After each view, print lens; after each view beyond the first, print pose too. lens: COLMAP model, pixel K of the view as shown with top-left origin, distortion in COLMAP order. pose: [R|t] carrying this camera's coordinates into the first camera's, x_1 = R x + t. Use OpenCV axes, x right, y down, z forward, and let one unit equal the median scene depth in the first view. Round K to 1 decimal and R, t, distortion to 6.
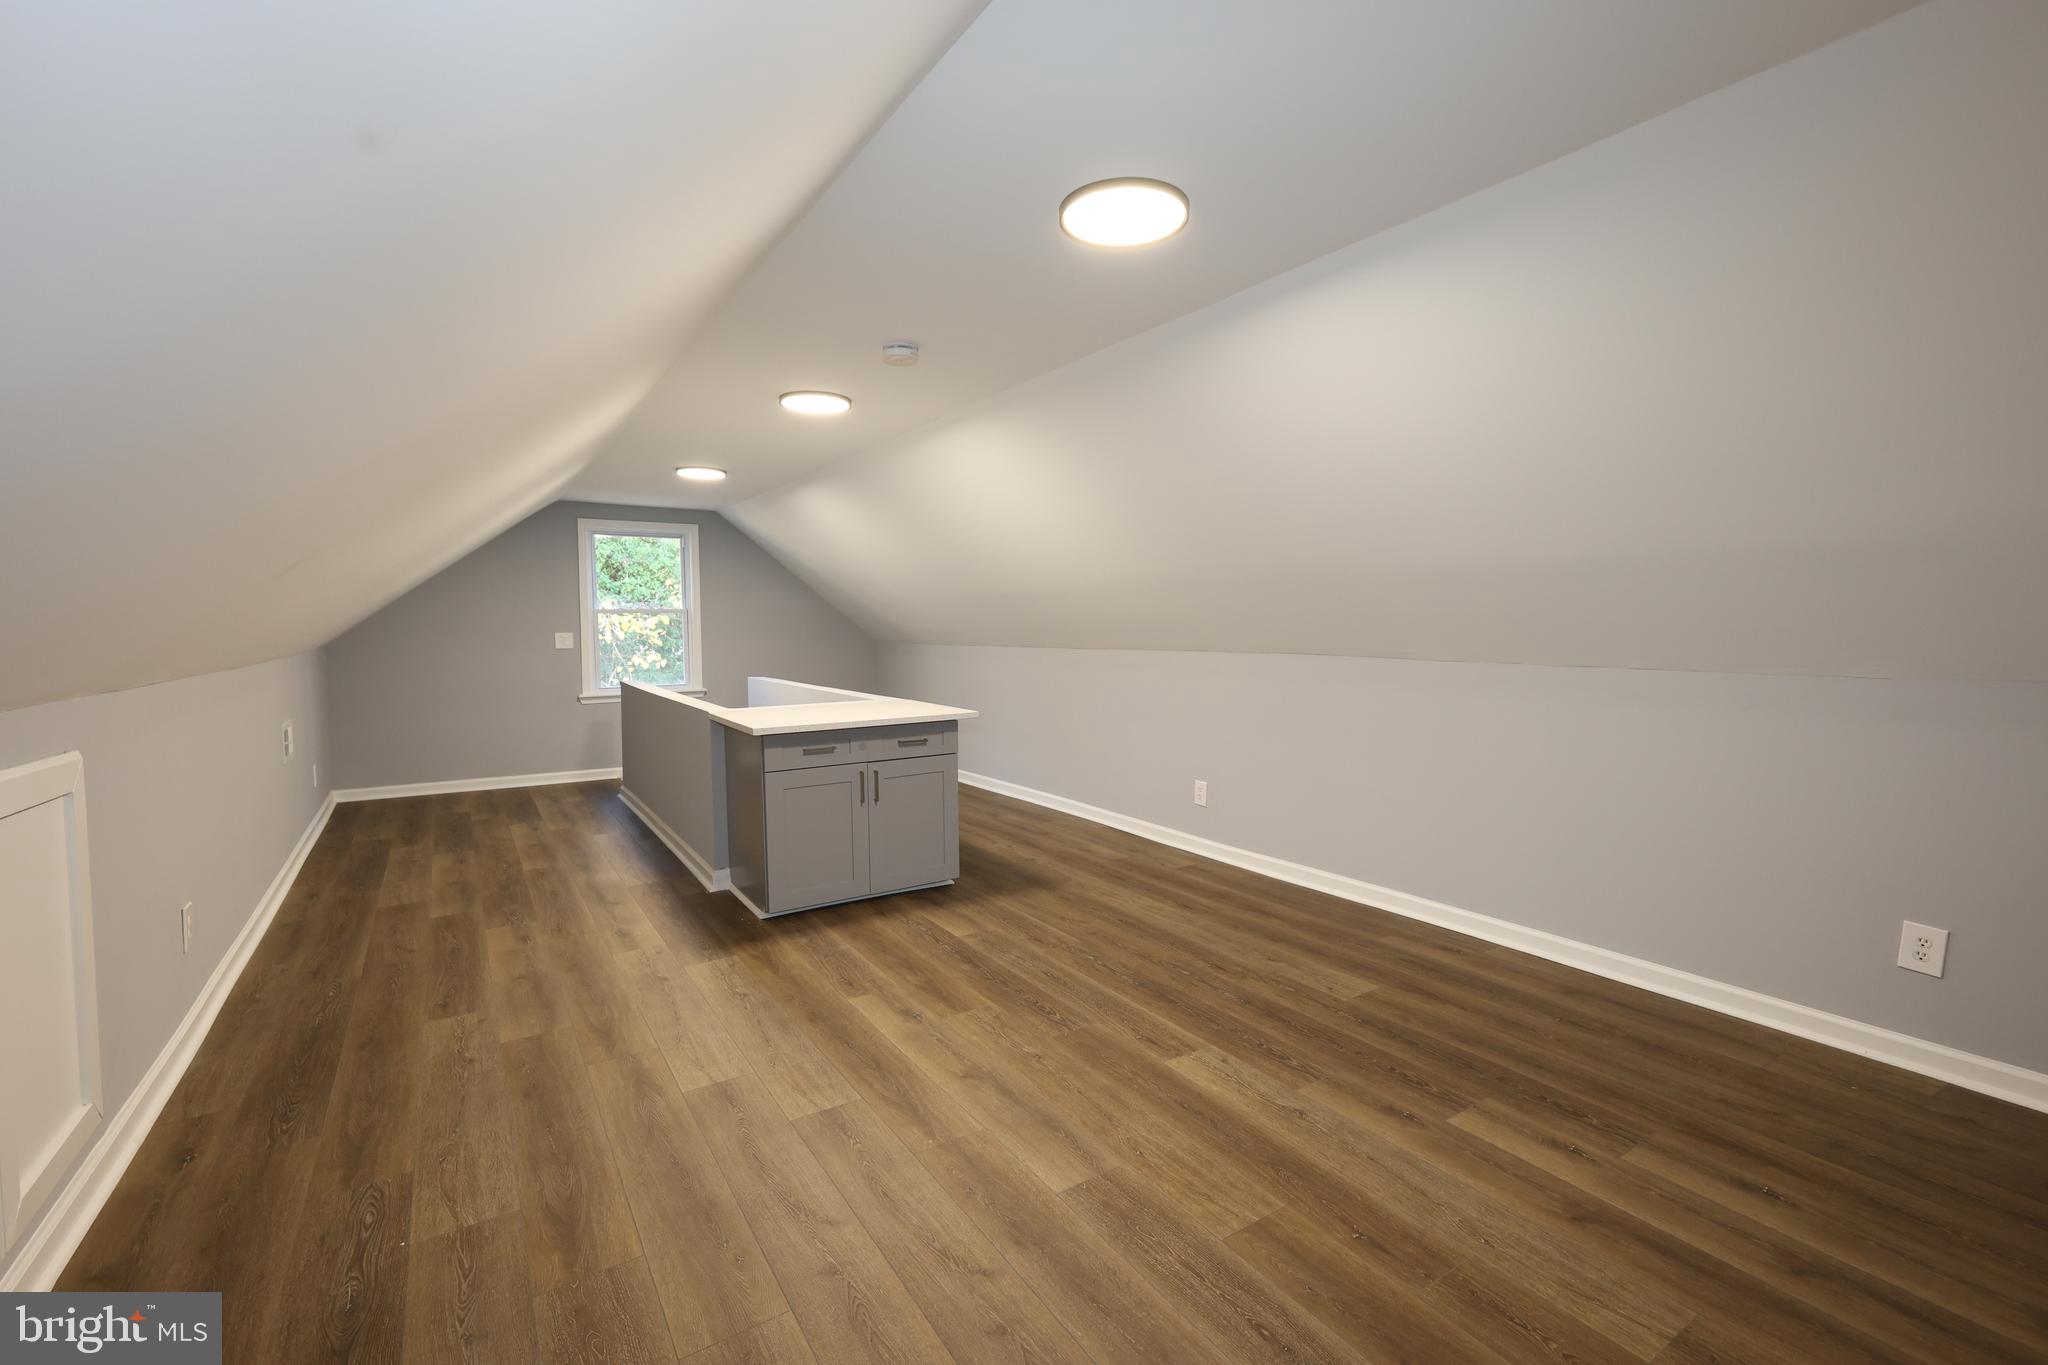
lens RADIAL K [[885.4, 0, 1021.8], [0, 885.4, 674.9], [0, 0, 1]] dist [0.008070, 0.000146]
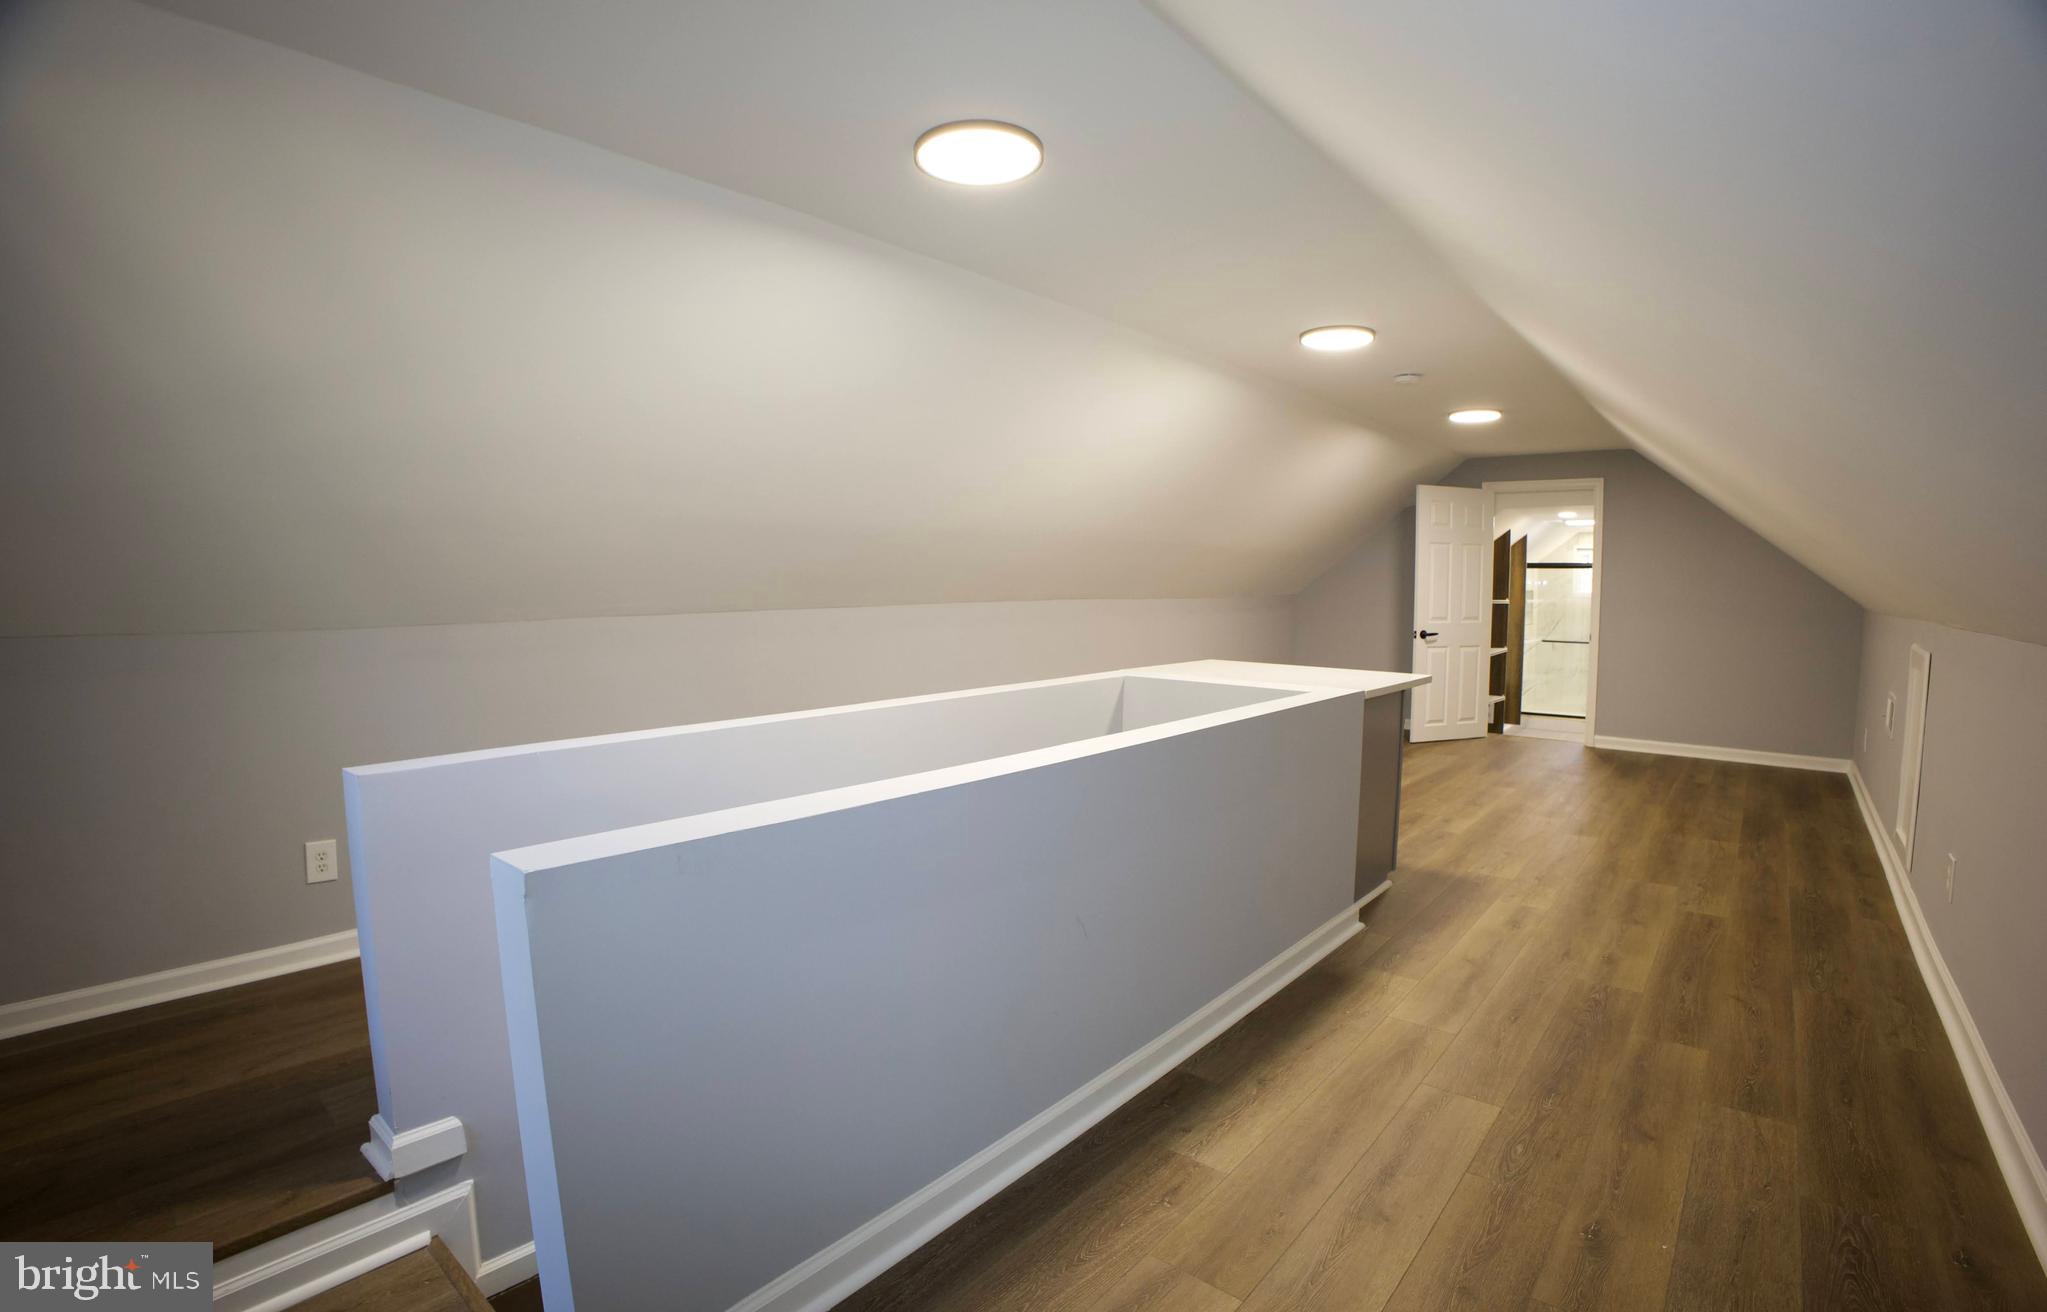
lens RADIAL K [[1017.1, 0, 1023.5], [0, 1017.1, 656.0], [0, 0, 1]] dist [-0.001907, -0.000302]
pose [[-0.348610, -0.080823, 0.933777, -1.566296], [0.027424, 0.994969, 0.096358, -0.136140], [-0.936867, 0.059199, -0.344639, 2.304383]]
